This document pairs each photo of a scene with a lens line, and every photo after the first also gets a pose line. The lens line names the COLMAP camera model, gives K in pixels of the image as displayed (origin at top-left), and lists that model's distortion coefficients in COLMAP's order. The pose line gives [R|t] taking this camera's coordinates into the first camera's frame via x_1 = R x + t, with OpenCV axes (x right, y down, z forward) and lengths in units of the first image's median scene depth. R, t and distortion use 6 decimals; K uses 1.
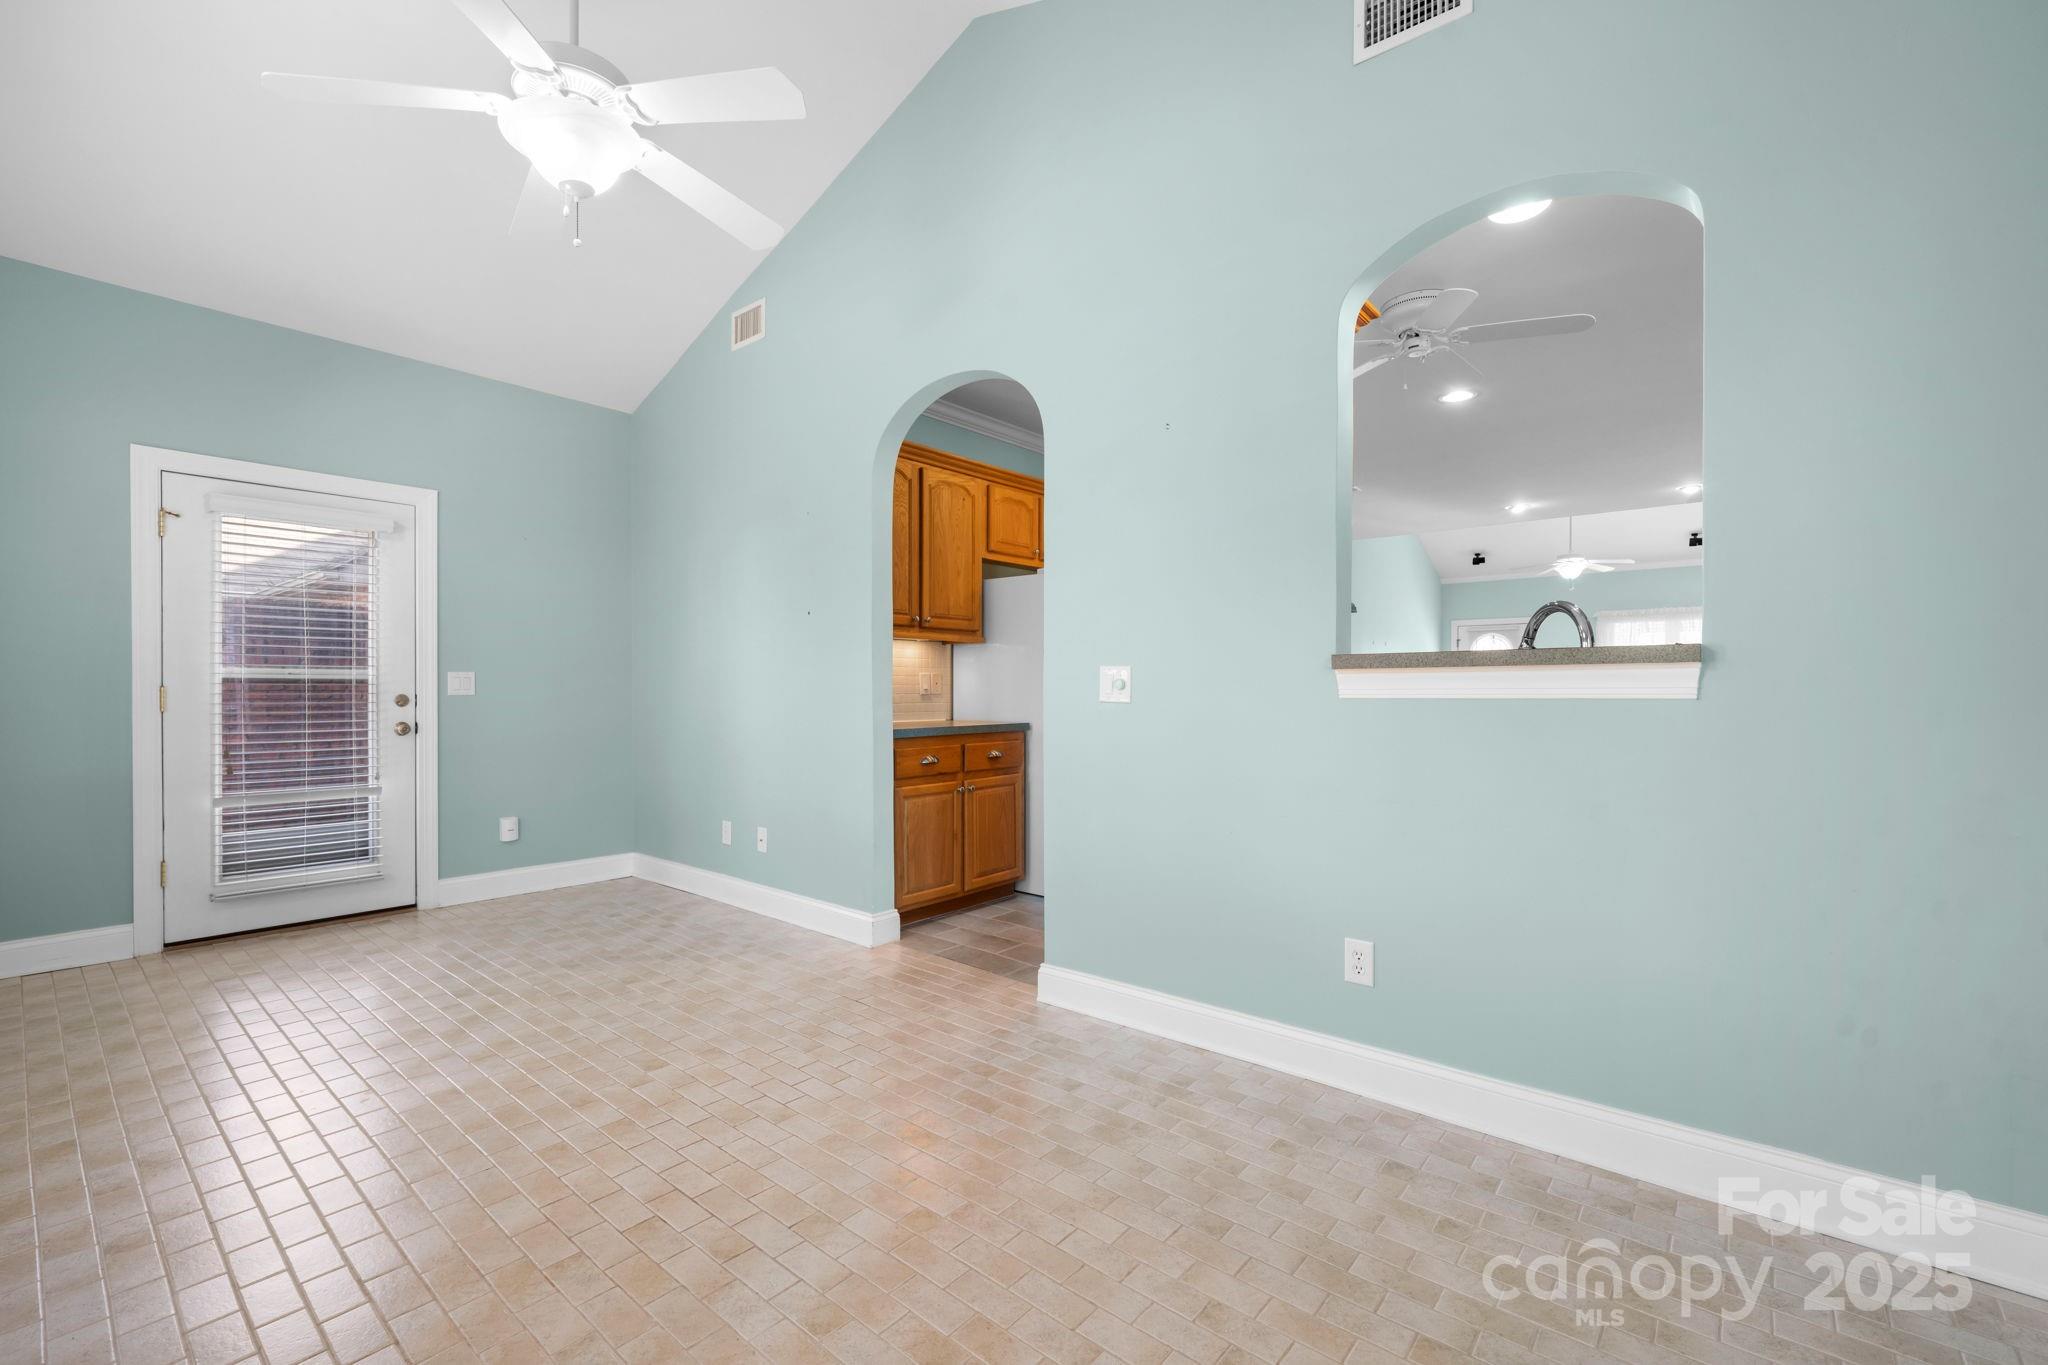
lens RADIAL K [[891.4, 0, 1014.5], [0, 891.4, 682.0], [0, 0, 1]] dist [0.000789, 0.000331]
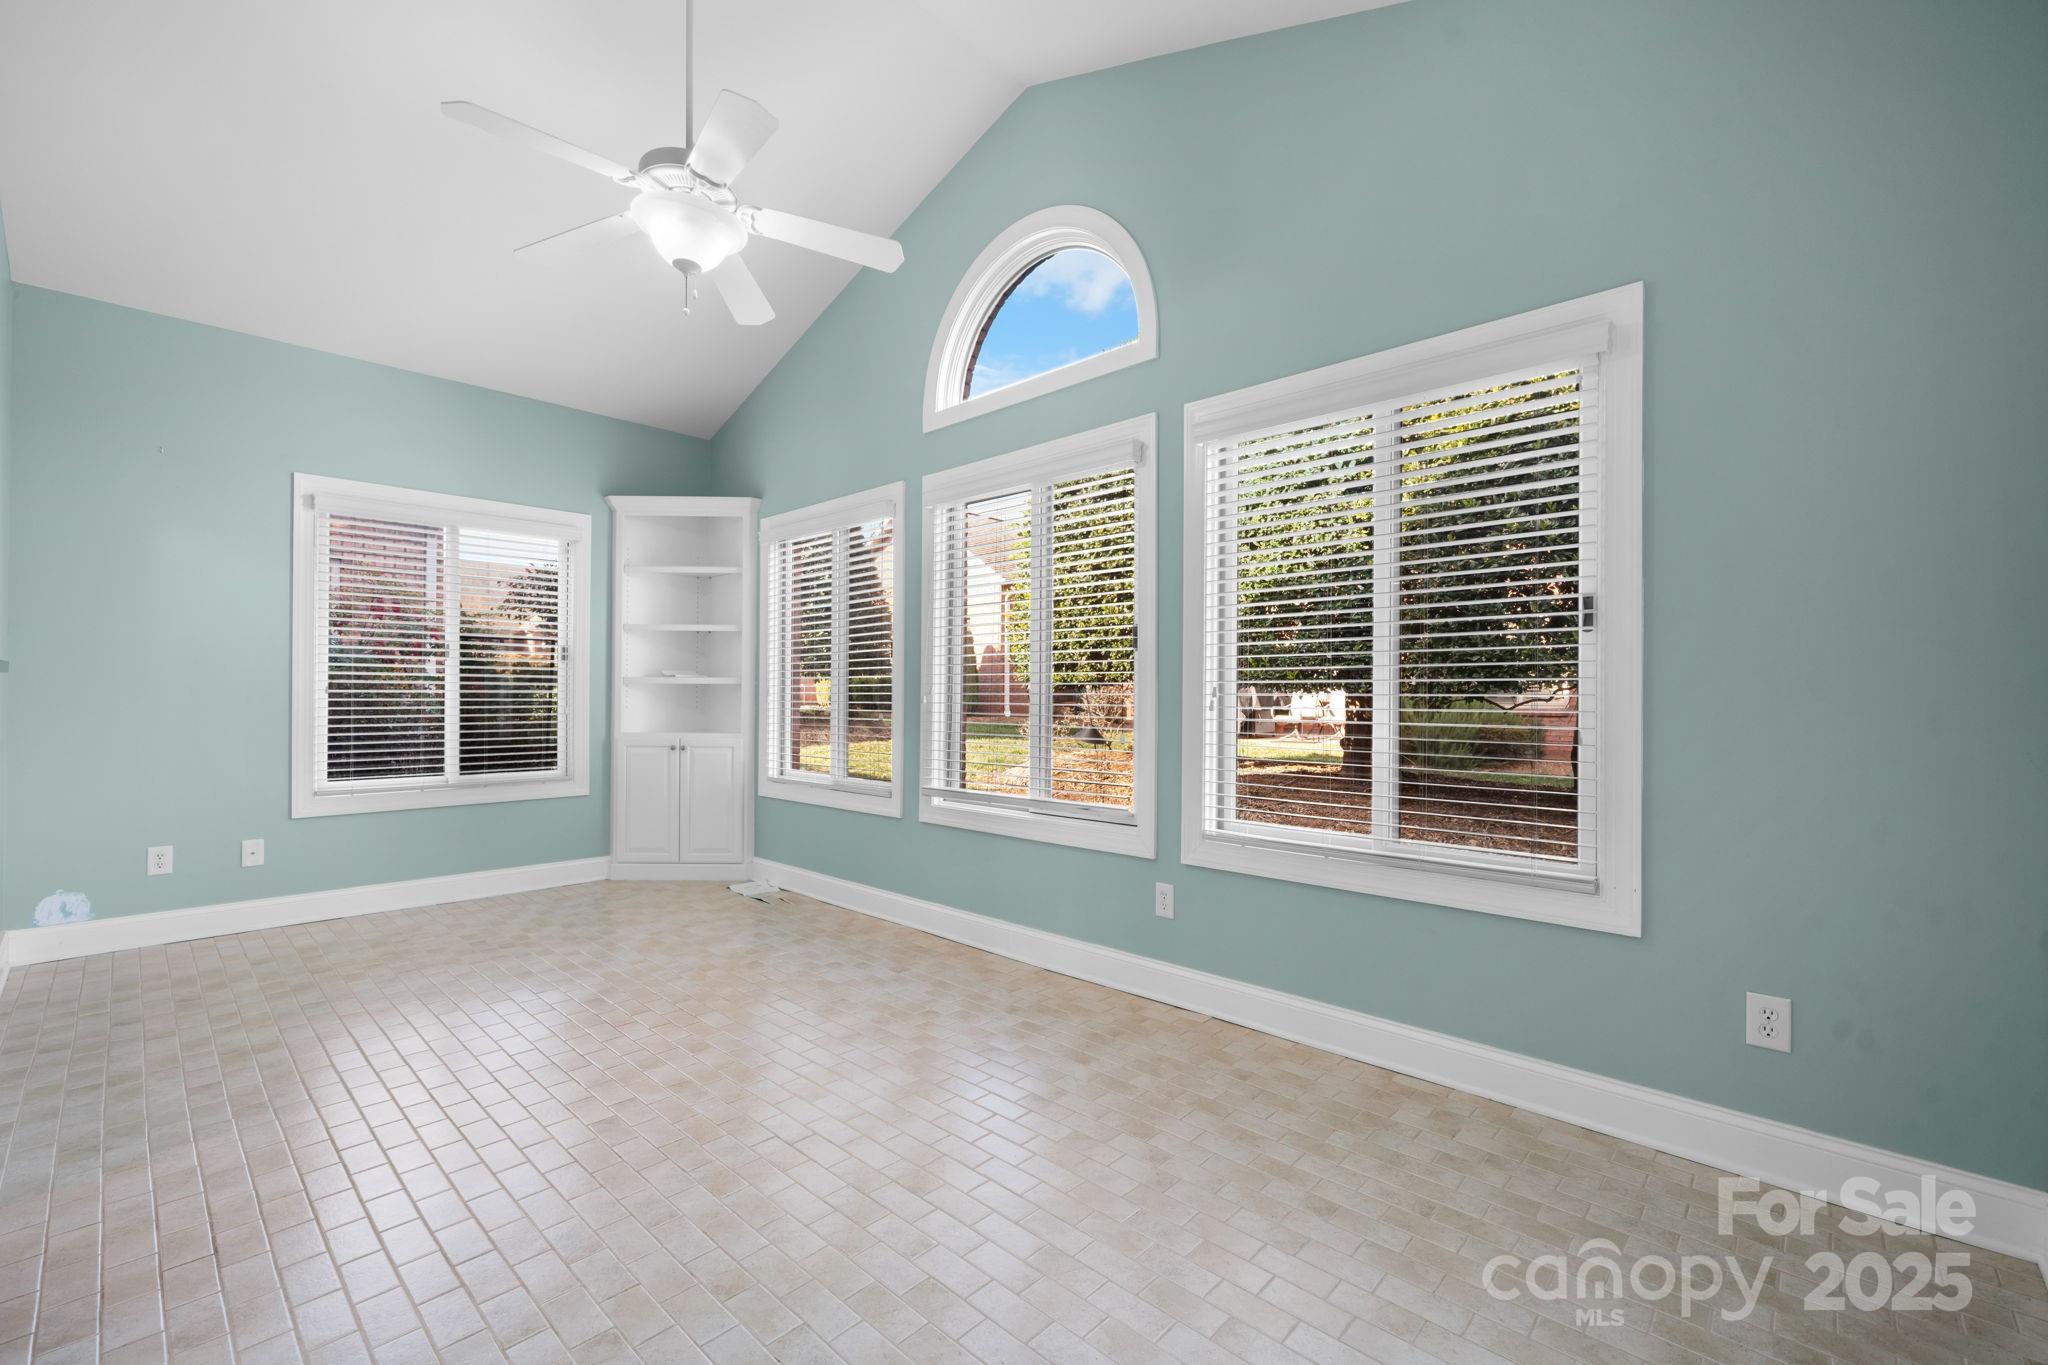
lens RADIAL K [[843.0, 0, 1015.7], [0, 843.0, 690.4], [0, 0, 1]] dist [0.000017, -0.000020]
pose [[-0.999264, -0.004579, 0.038097, -0.936521], [-0.005015, 0.999923, -0.011360, 0.010015], [-0.038042, -0.011543, -0.999209, 2.032733]]
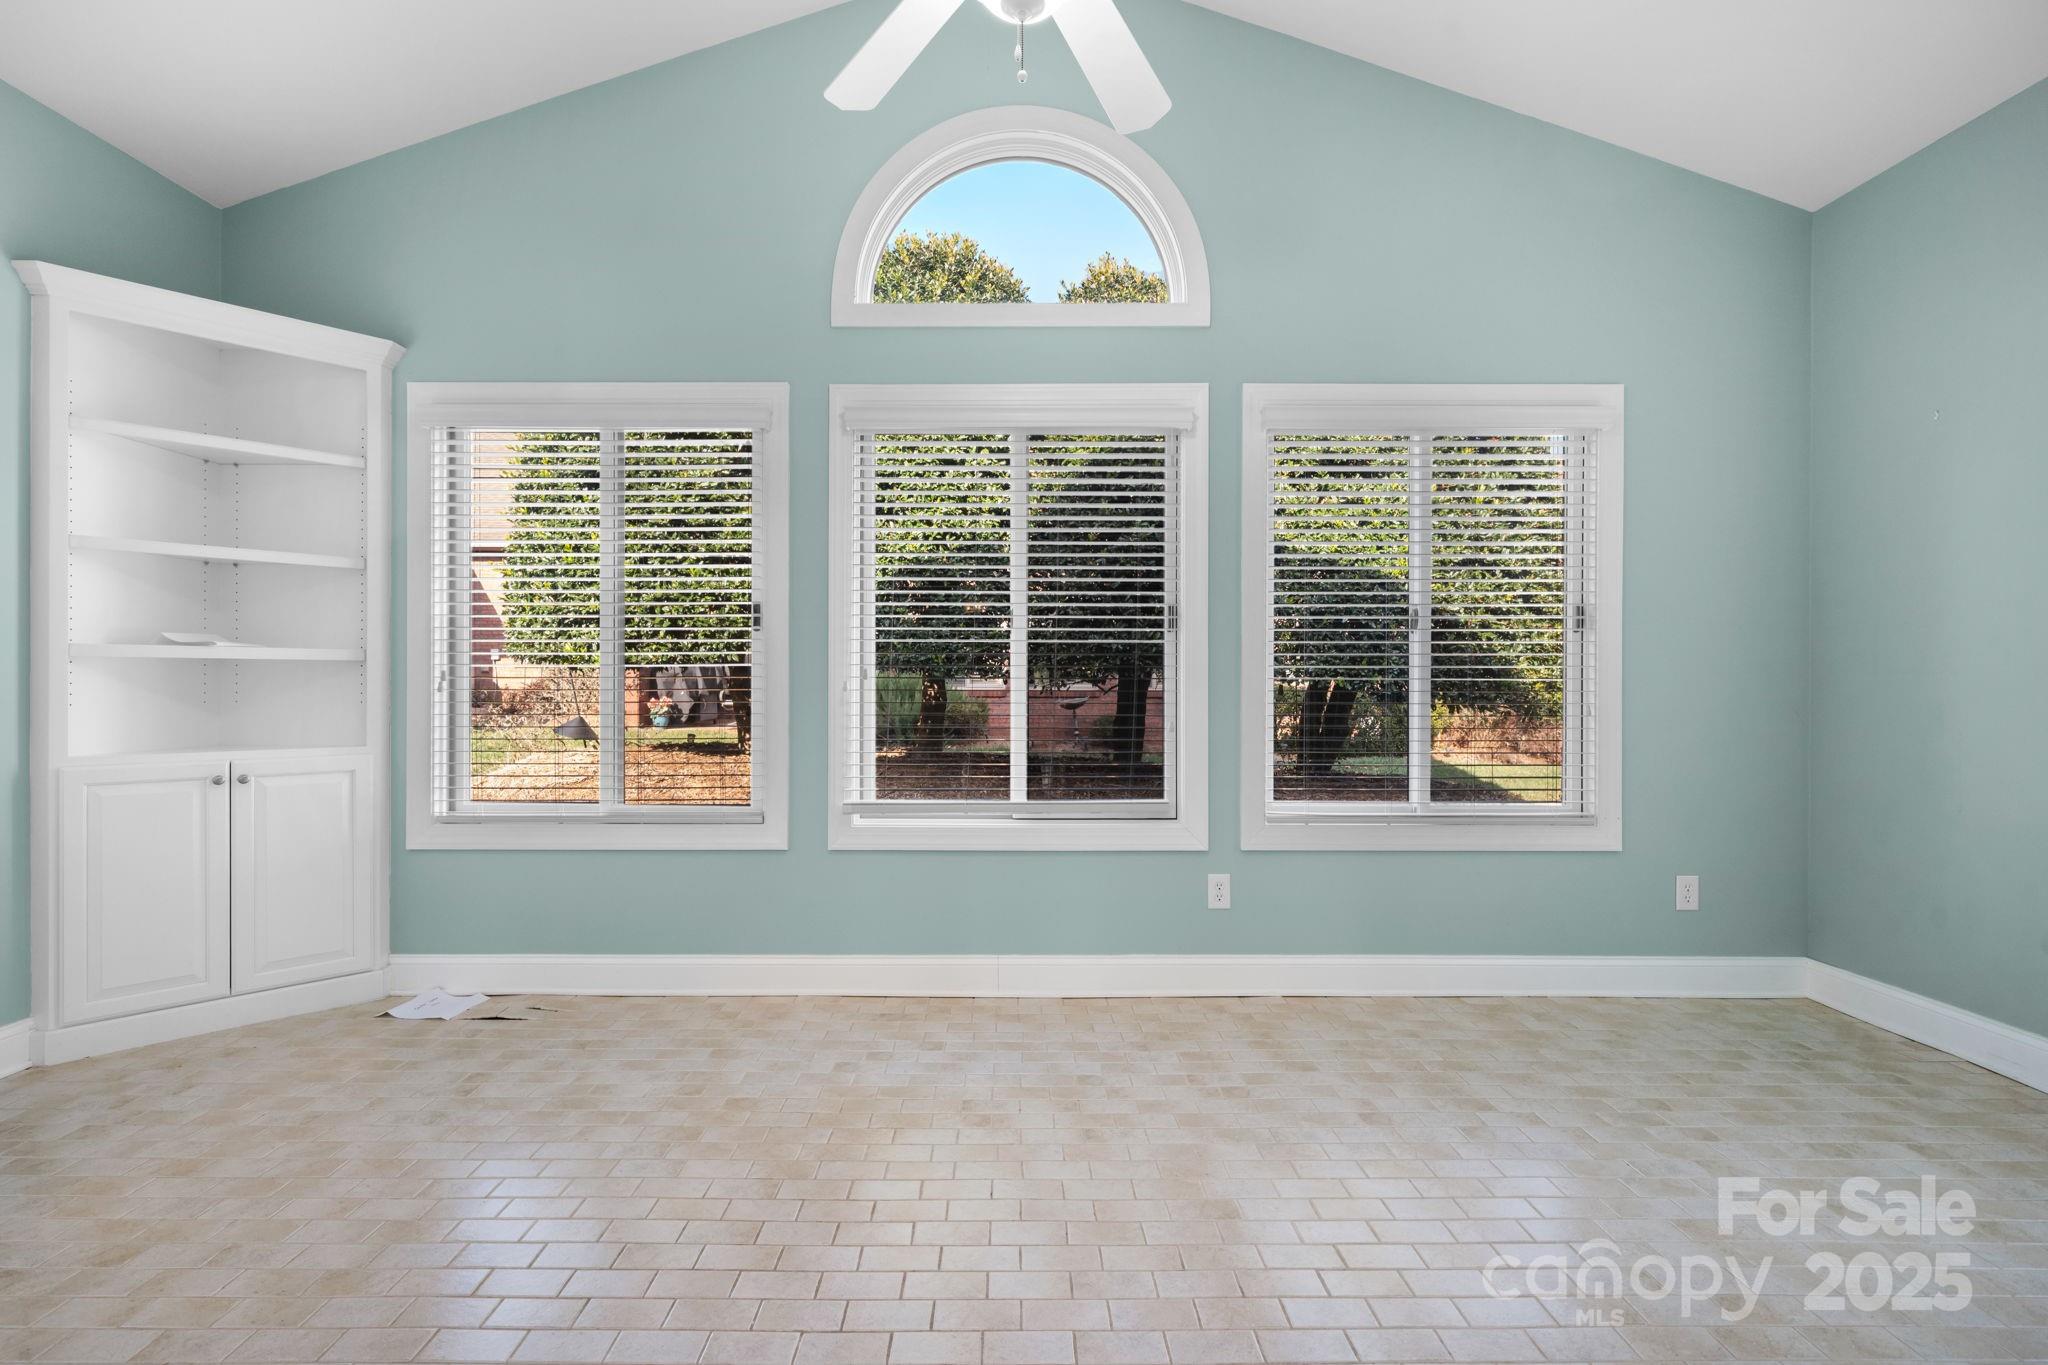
lens RADIAL K [[891.4, 0, 1014.5], [0, 891.4, 682.0], [0, 0, 1]] dist [0.000789, 0.000331]
pose [[-0.754855, -0.001454, -0.655890, 0.007347], [0.000934, 0.999994, -0.003292, 0.009218], [0.655891, -0.003098, -0.754849, 1.515844]]
